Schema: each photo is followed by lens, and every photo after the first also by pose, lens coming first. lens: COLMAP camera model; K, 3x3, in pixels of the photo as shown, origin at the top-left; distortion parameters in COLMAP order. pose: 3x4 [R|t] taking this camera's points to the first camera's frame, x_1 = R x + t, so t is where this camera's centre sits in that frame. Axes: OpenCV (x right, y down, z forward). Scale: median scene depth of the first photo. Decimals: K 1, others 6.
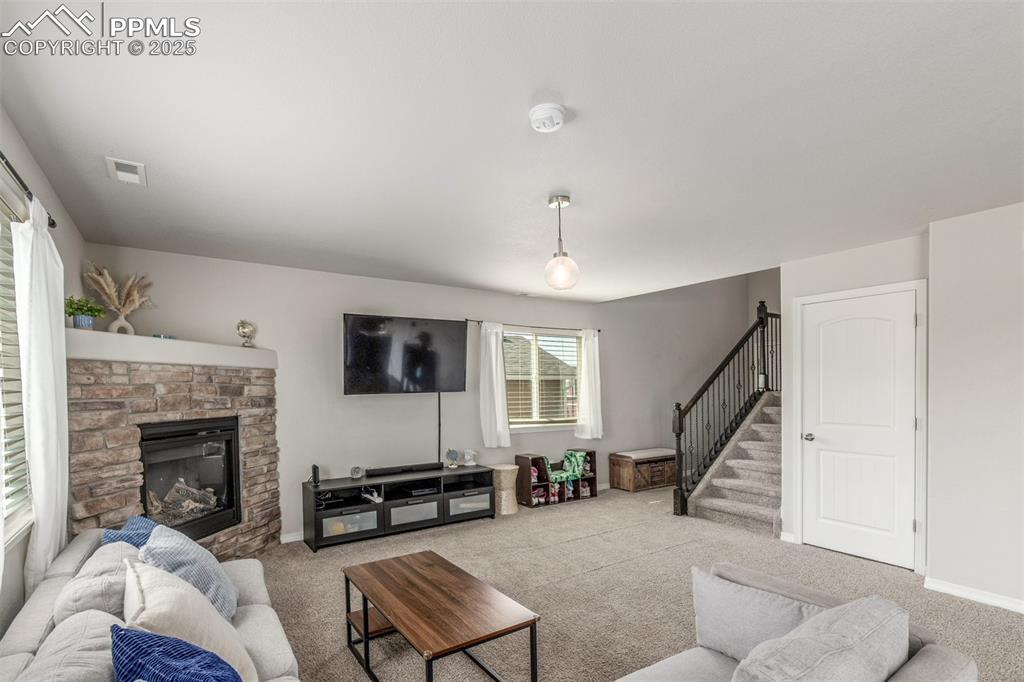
lens RADIAL K [[483.4, 0, 509.2], [0, 483.4, 392.4], [0, 0, 1]] dist [-0.000225, -0.000046]
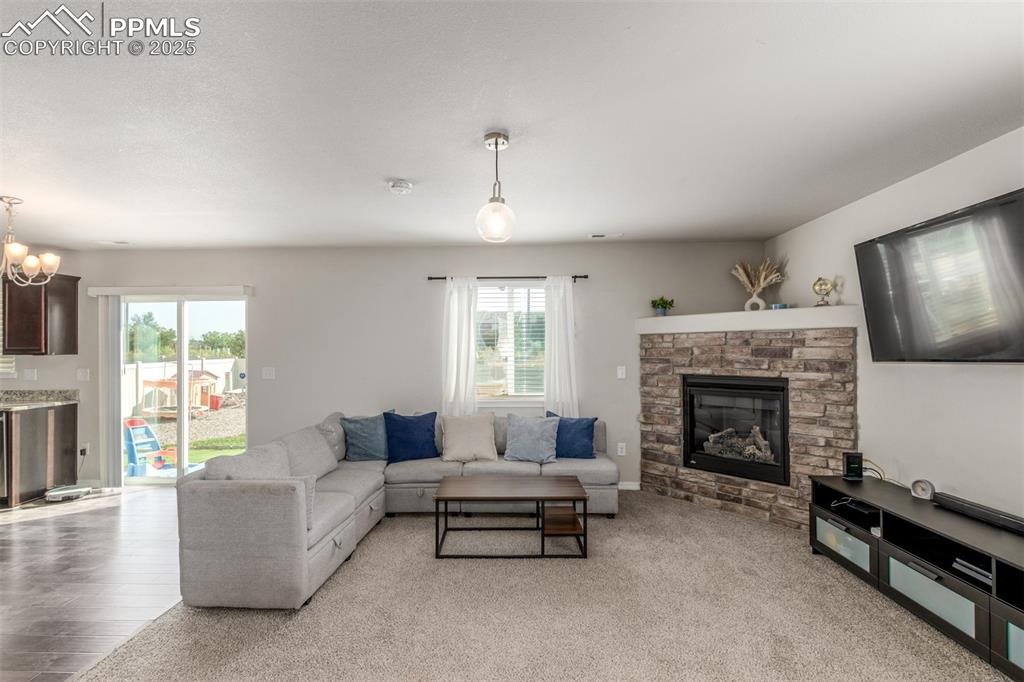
lens RADIAL K [[462.0, 0, 505.4], [0, 462.0, 343.0], [0, 0, 1]] dist [0.000473, -0.000112]
pose [[-0.590049, -0.001533, -0.807366, 0.666125], [0.000225, 0.999998, -0.002063, -0.026609], [0.807368, -0.001399, -0.590047, 1.306113]]
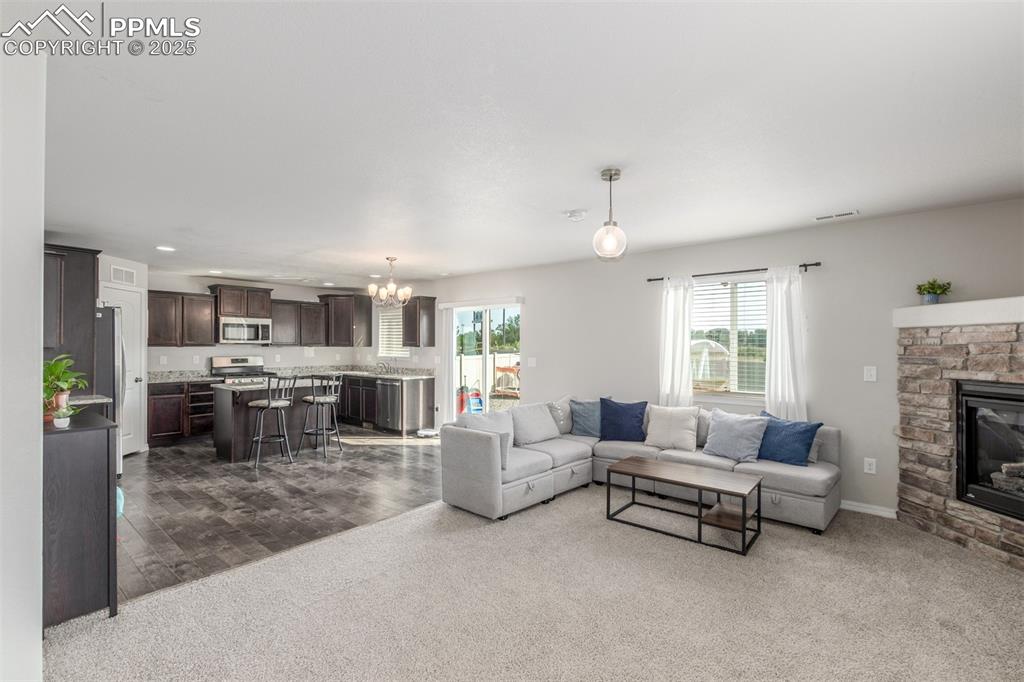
lens RADIAL K [[463.7, 0, 512.0], [0, 463.7, 341.0], [0, 0, 1]] dist [0.000567, -0.000054]
pose [[-0.966955, 0.002593, -0.254936, 0.500752], [0.001841, 0.999993, 0.003190, -0.029373], [0.254942, 0.002615, -0.966953, 1.676593]]
